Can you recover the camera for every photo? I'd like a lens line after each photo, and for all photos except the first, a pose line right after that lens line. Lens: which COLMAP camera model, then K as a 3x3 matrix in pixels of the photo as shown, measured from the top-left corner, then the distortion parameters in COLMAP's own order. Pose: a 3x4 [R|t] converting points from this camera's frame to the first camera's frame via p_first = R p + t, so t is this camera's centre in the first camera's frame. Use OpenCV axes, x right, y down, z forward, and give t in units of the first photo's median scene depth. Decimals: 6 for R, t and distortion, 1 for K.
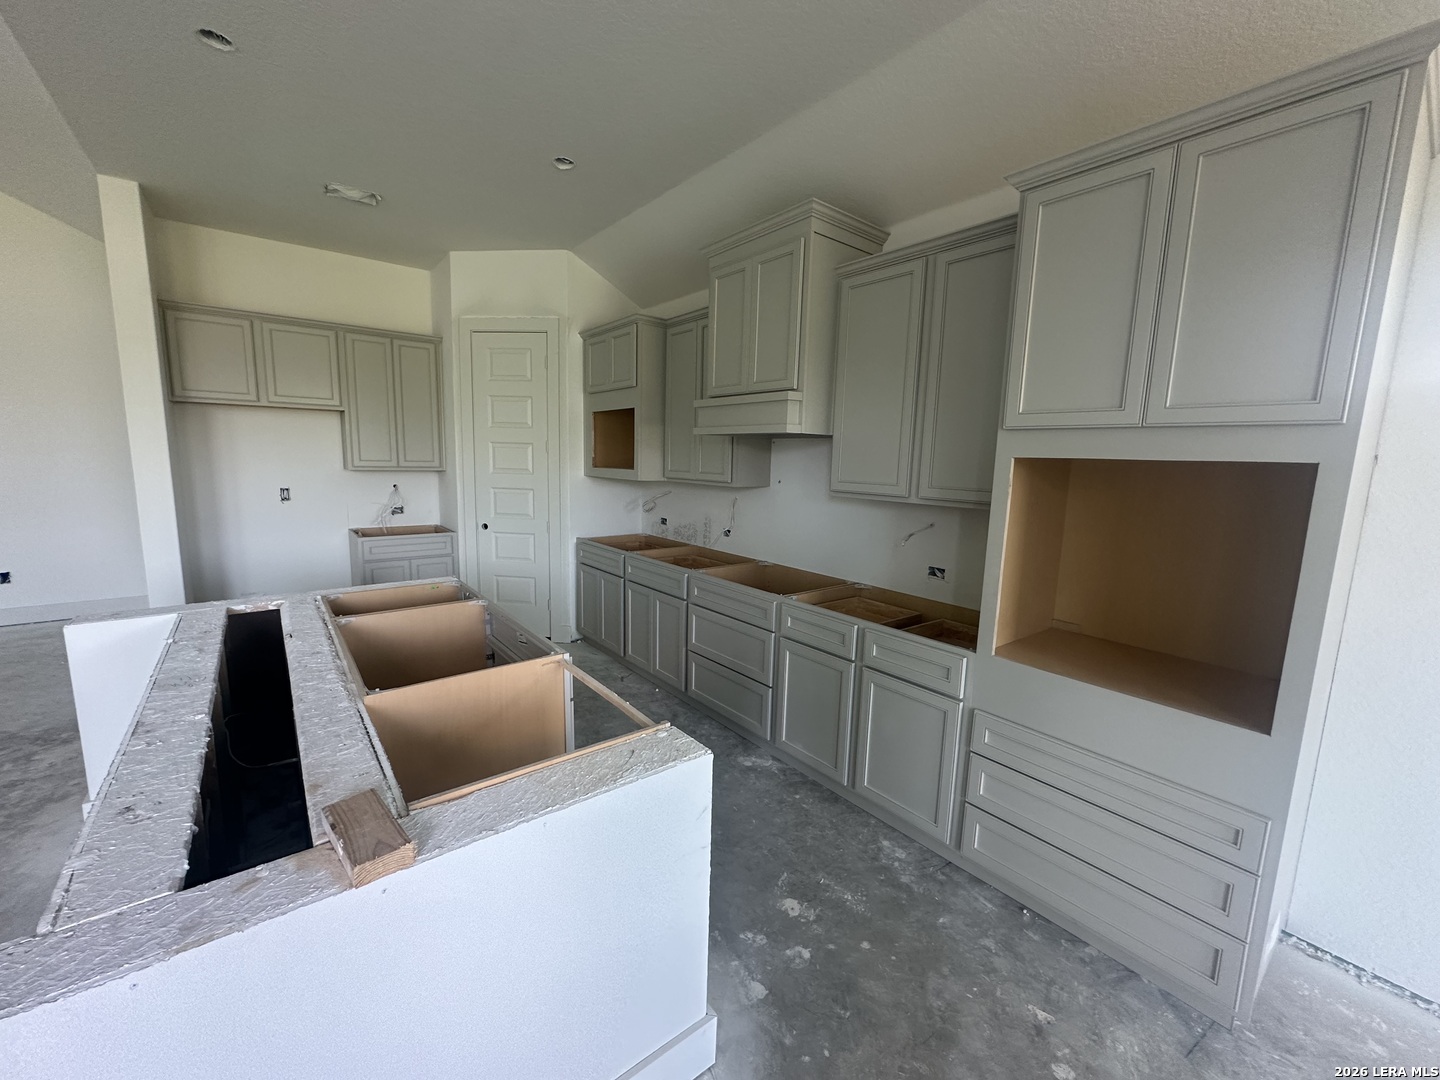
lens RADIAL K [[571.9, 0, 715.1], [0, 571.9, 542.1], [0, 0, 1]] dist [-0.008276, 0.000145]
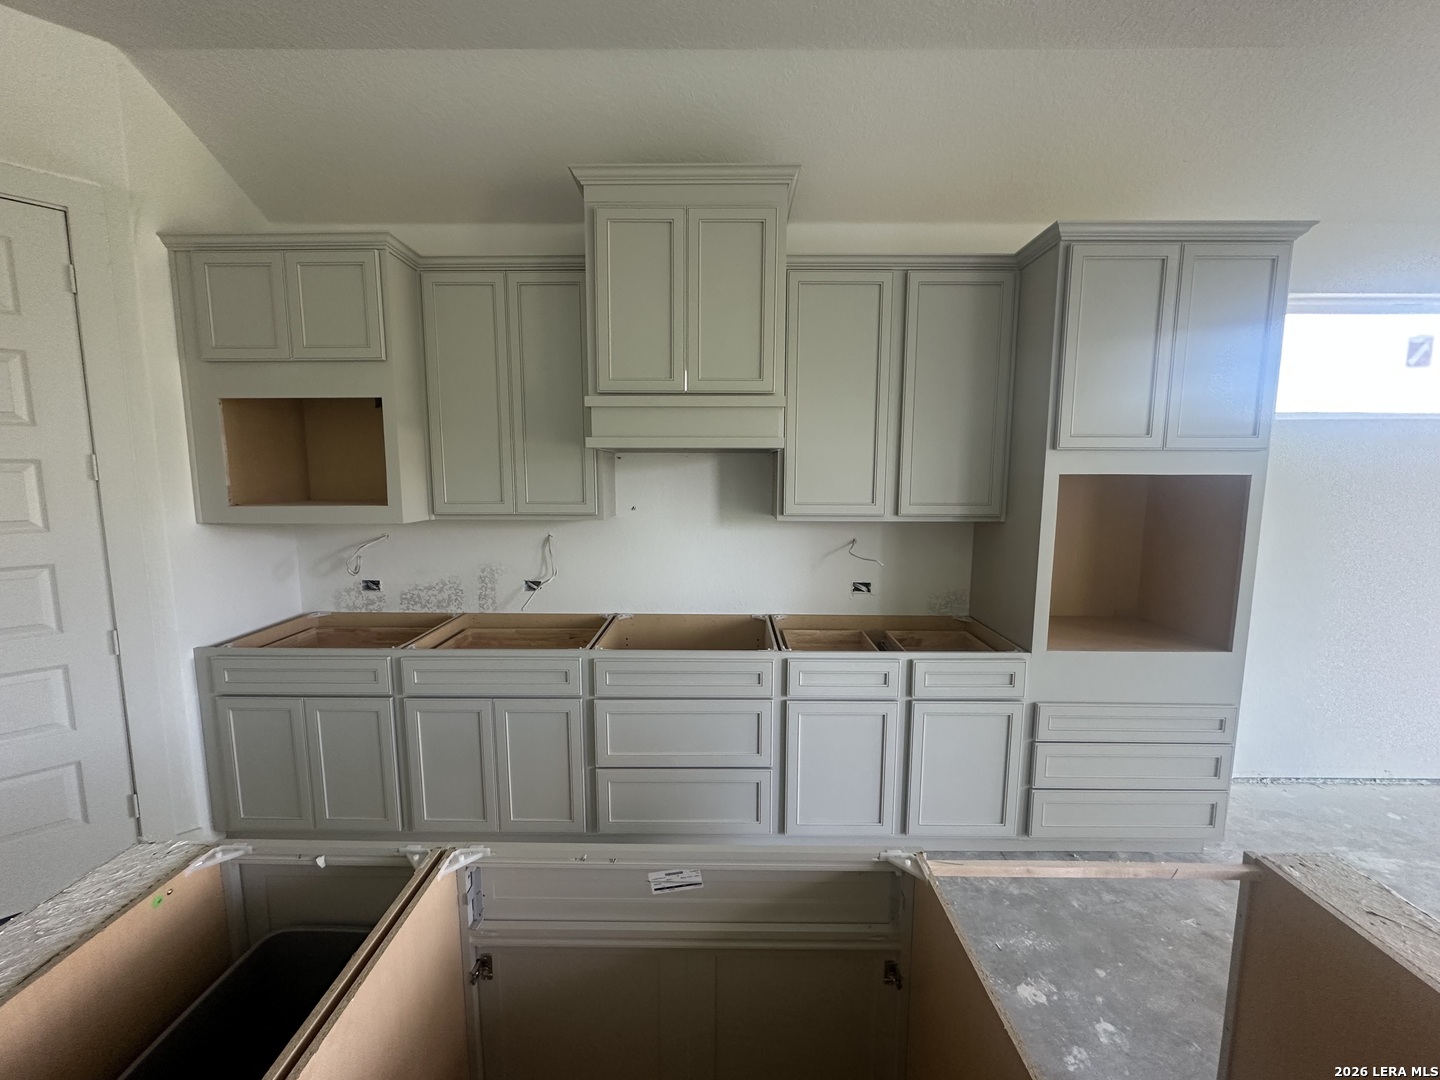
lens RADIAL K [[571.9, 0, 715.2], [0, 571.9, 542.2], [0, 0, 1]] dist [-0.008276, 0.000145]
pose [[0.630645, -0.117964, 0.767054, -0.452050], [0.129600, 0.990509, 0.045776, -0.088147], [-0.765174, 0.070542, 0.639948, 0.458559]]
